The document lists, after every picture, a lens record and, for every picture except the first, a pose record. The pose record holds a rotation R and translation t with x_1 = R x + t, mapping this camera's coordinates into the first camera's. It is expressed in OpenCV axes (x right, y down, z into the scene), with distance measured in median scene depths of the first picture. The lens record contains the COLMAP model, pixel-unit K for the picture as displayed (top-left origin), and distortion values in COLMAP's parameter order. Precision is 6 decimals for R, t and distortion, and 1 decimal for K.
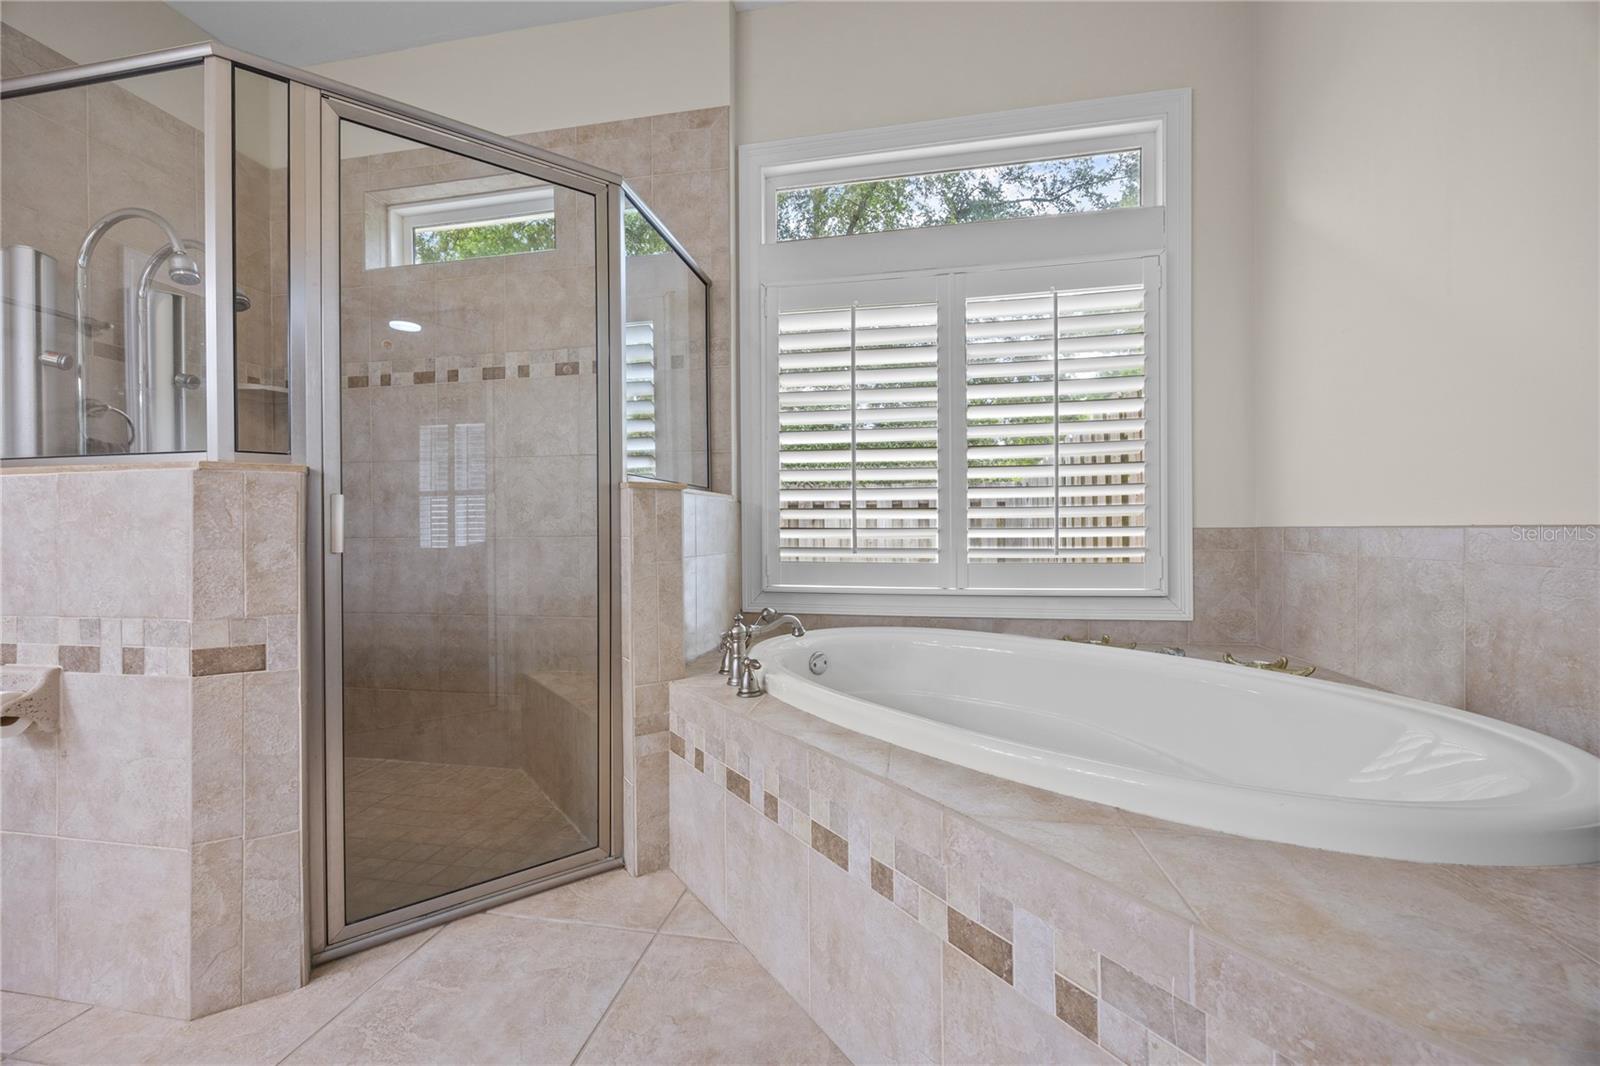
lens RADIAL K [[621.7, 0, 796.6], [0, 621.7, 534.0], [0, 0, 1]] dist [-0.001985, 0.000459]
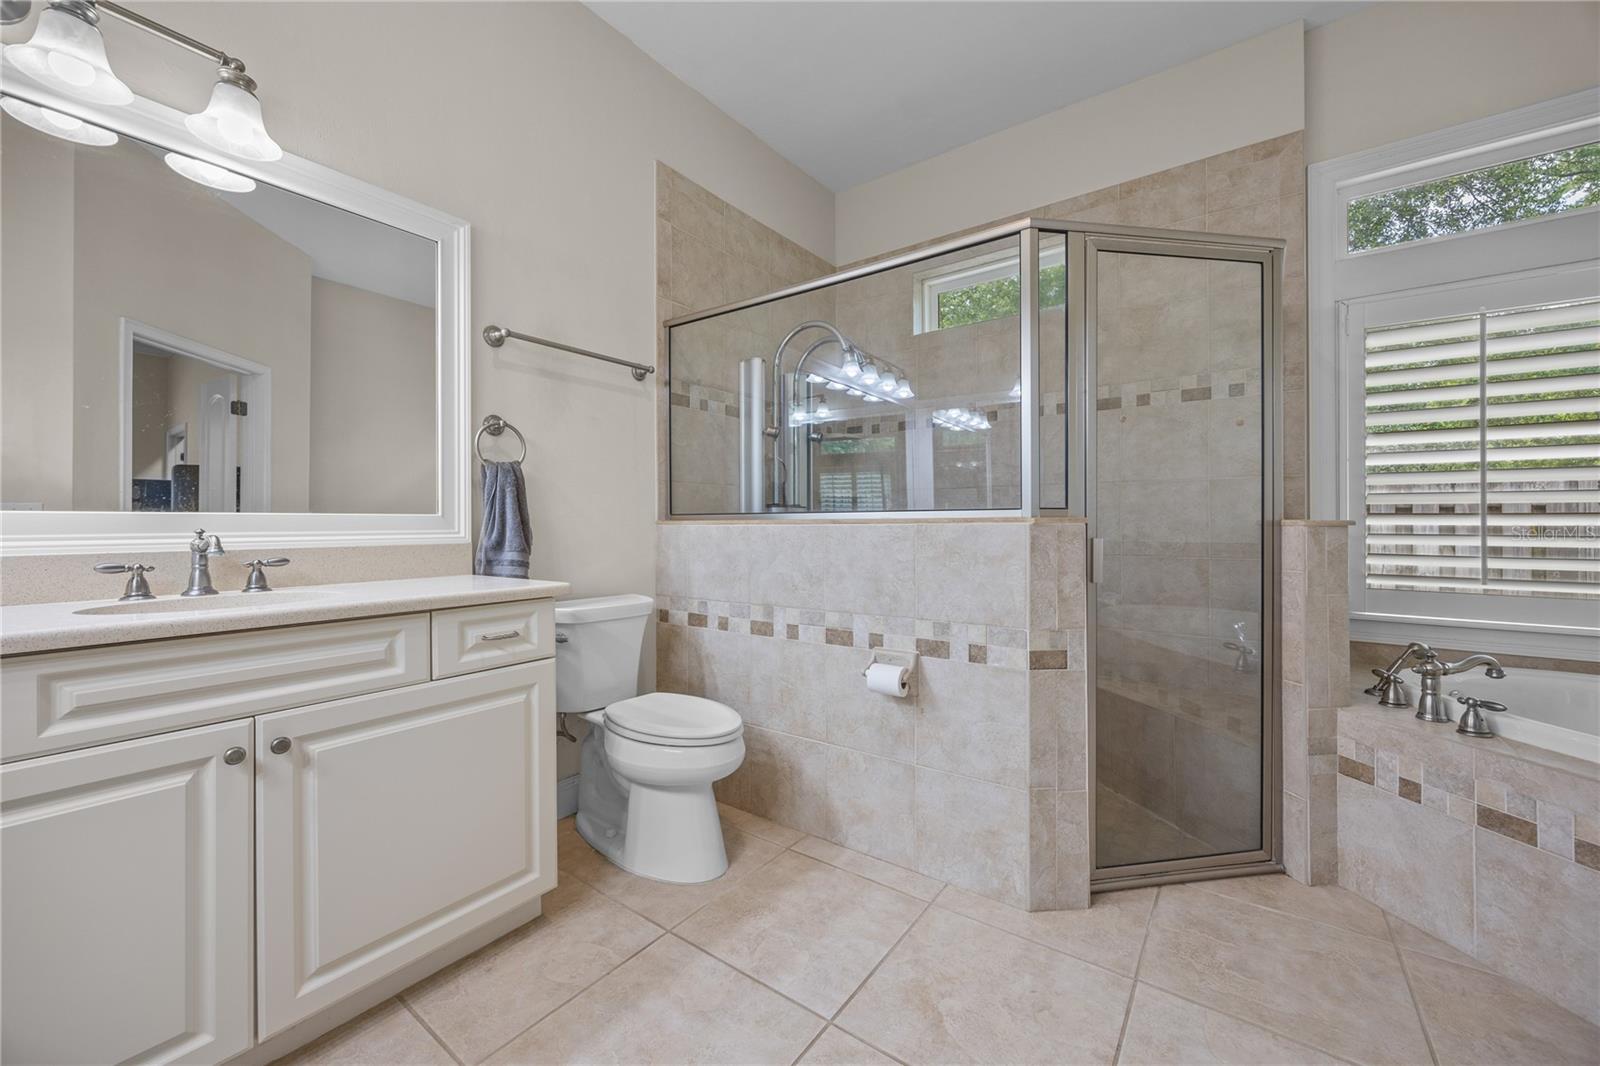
lens RADIAL K [[621.7, 0, 801.1], [0, 621.7, 524.0], [0, 0, 1]] dist [-0.001985, 0.000459]
pose [[0.899706, 0.004865, -0.436469, -0.785131], [-0.007338, 0.999965, -0.003979, -0.089572], [0.436434, 0.006783, 0.899711, -0.486021]]
